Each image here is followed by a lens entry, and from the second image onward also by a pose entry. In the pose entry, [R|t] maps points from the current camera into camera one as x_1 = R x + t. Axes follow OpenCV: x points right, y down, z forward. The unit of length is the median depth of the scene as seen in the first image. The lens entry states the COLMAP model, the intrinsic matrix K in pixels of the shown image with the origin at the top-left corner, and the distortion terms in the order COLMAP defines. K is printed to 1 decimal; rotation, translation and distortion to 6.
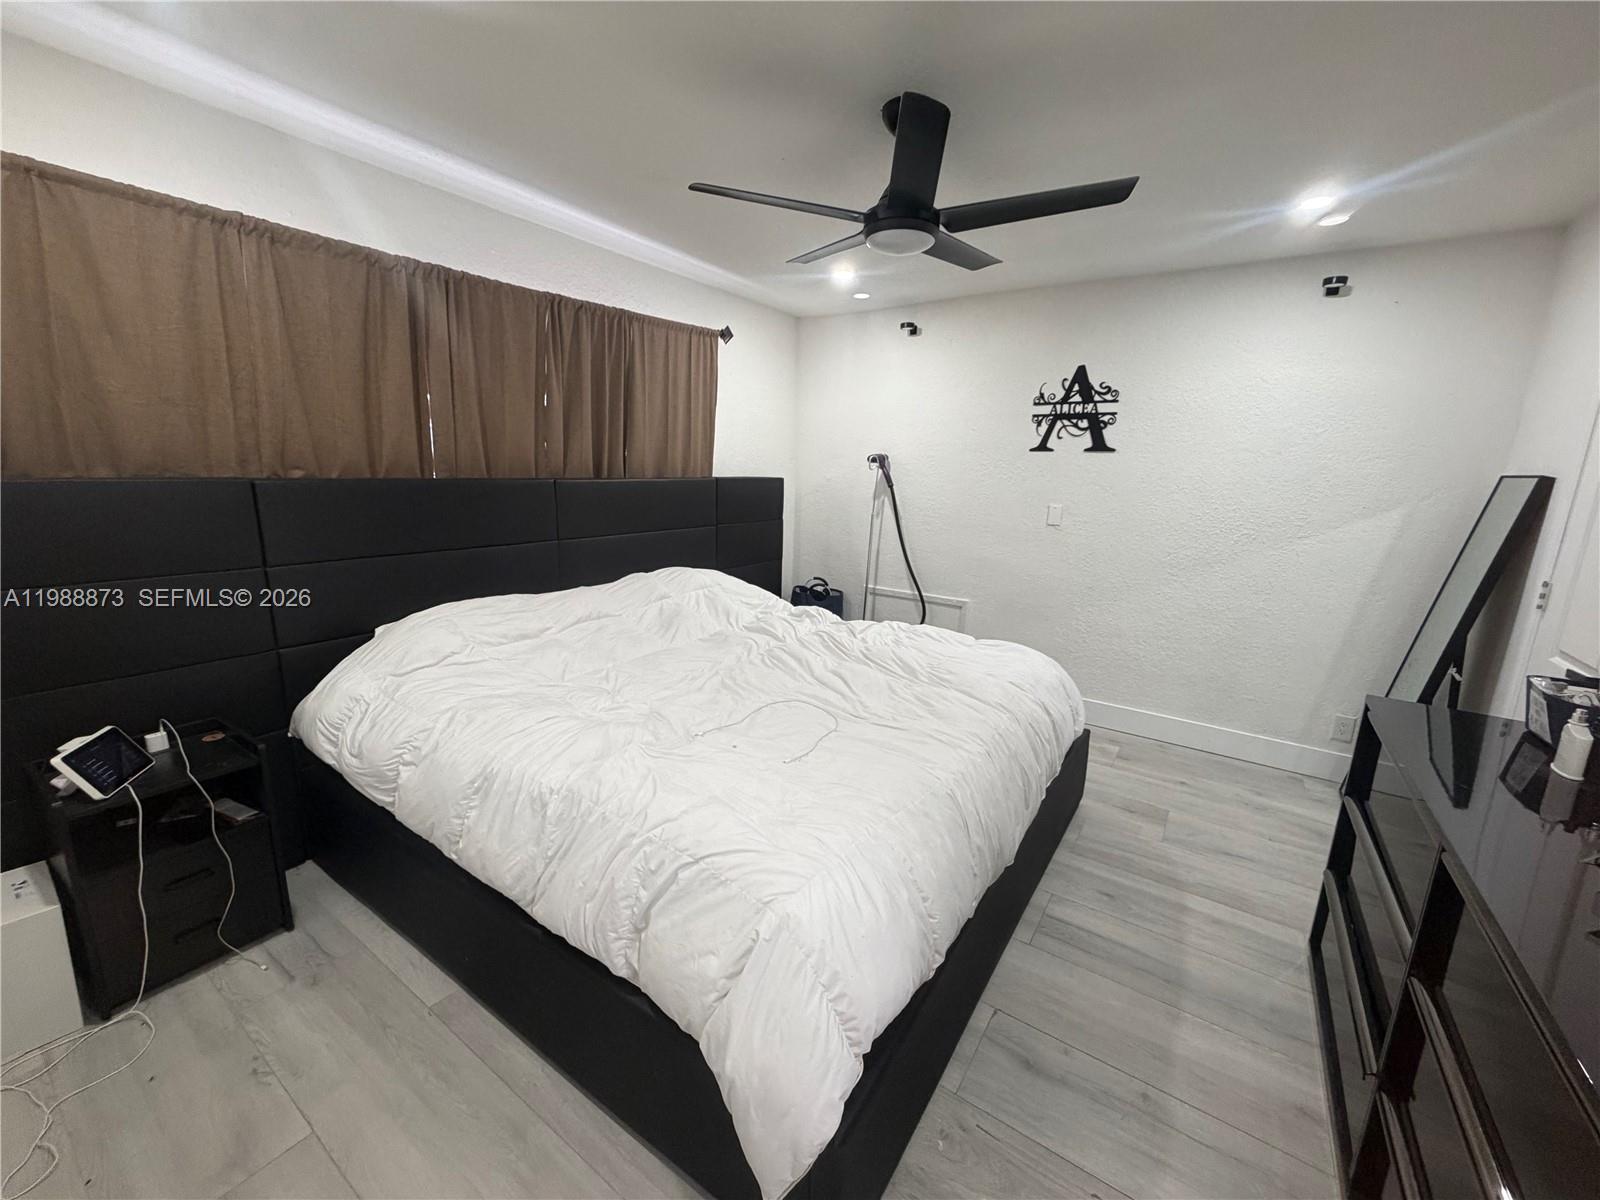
lens RADIAL K [[636.7, 0, 795.3], [0, 636.7, 598.1], [0, 0, 1]] dist [-0.001304, 0.000027]
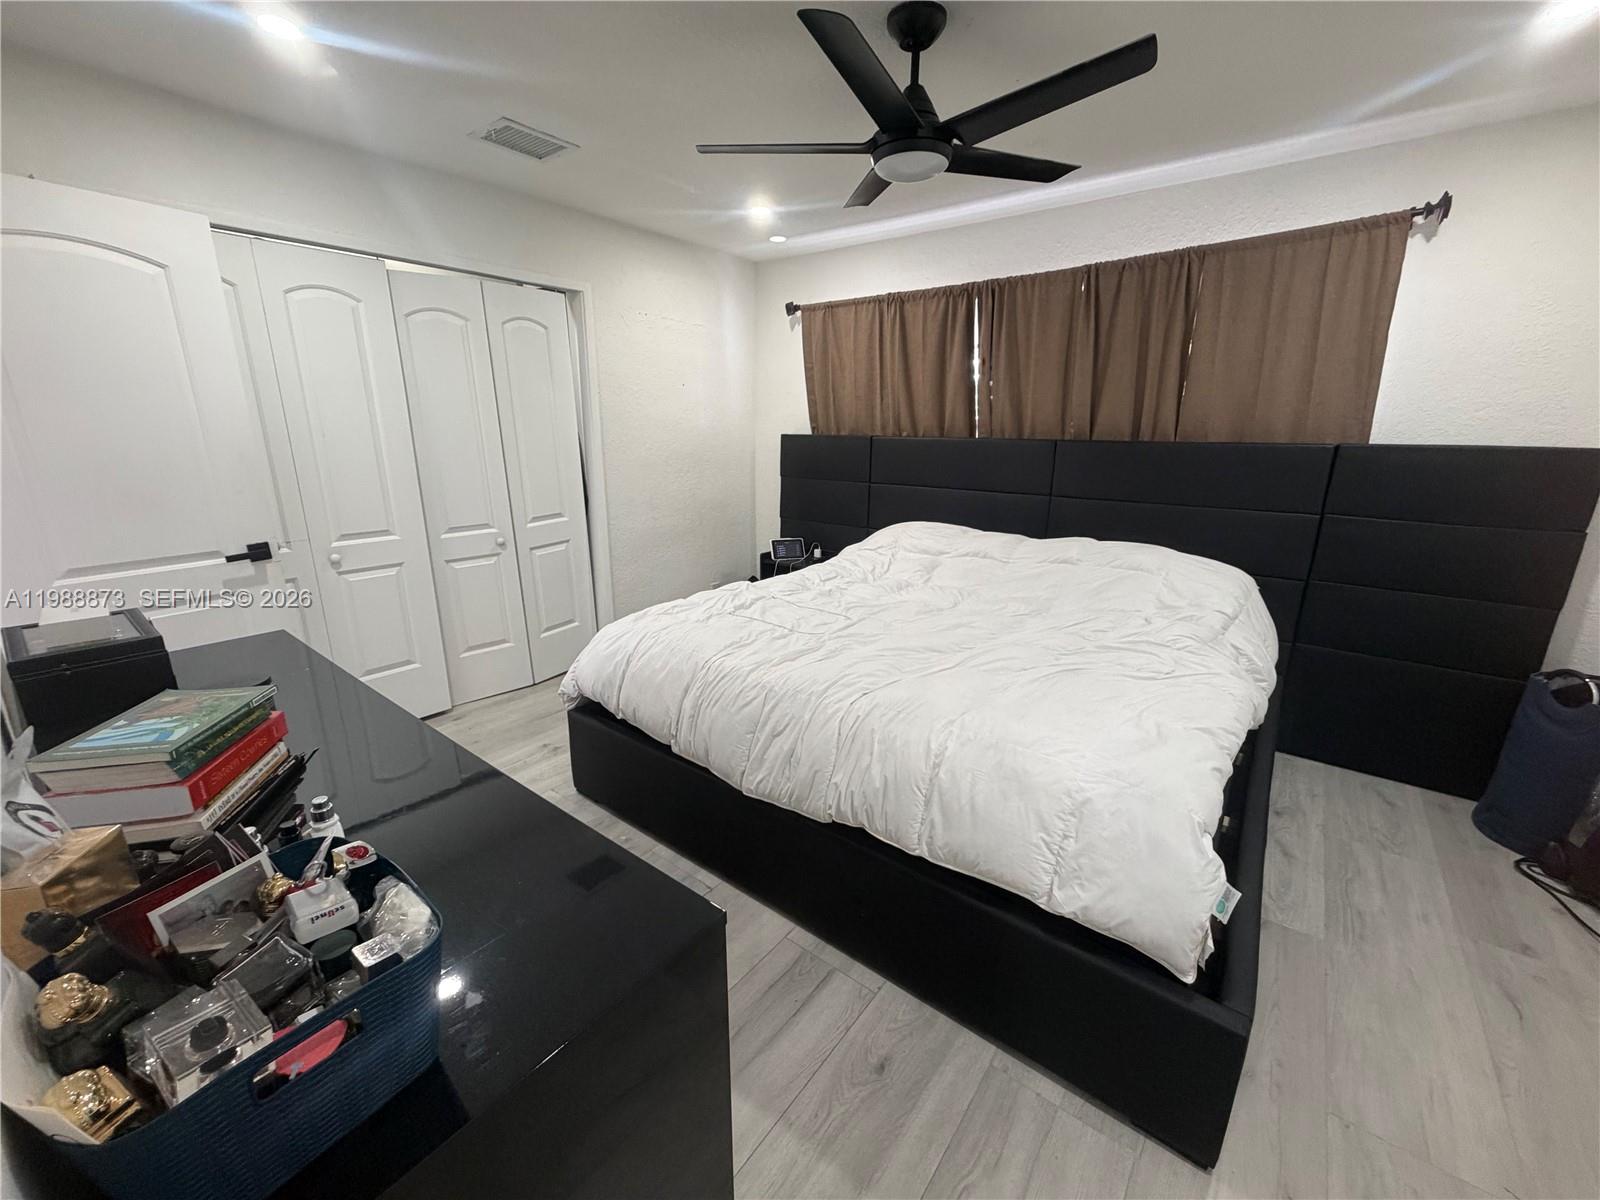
lens RADIAL K [[636.7, 0, 795.3], [0, 636.7, 598.1], [0, 0, 1]] dist [-0.001304, 0.000027]
pose [[-0.062439, 0.233702, -0.970301, 0.754936], [-0.218027, 0.945523, 0.241764, -0.091283], [0.973943, 0.226647, -0.008084, 0.603968]]
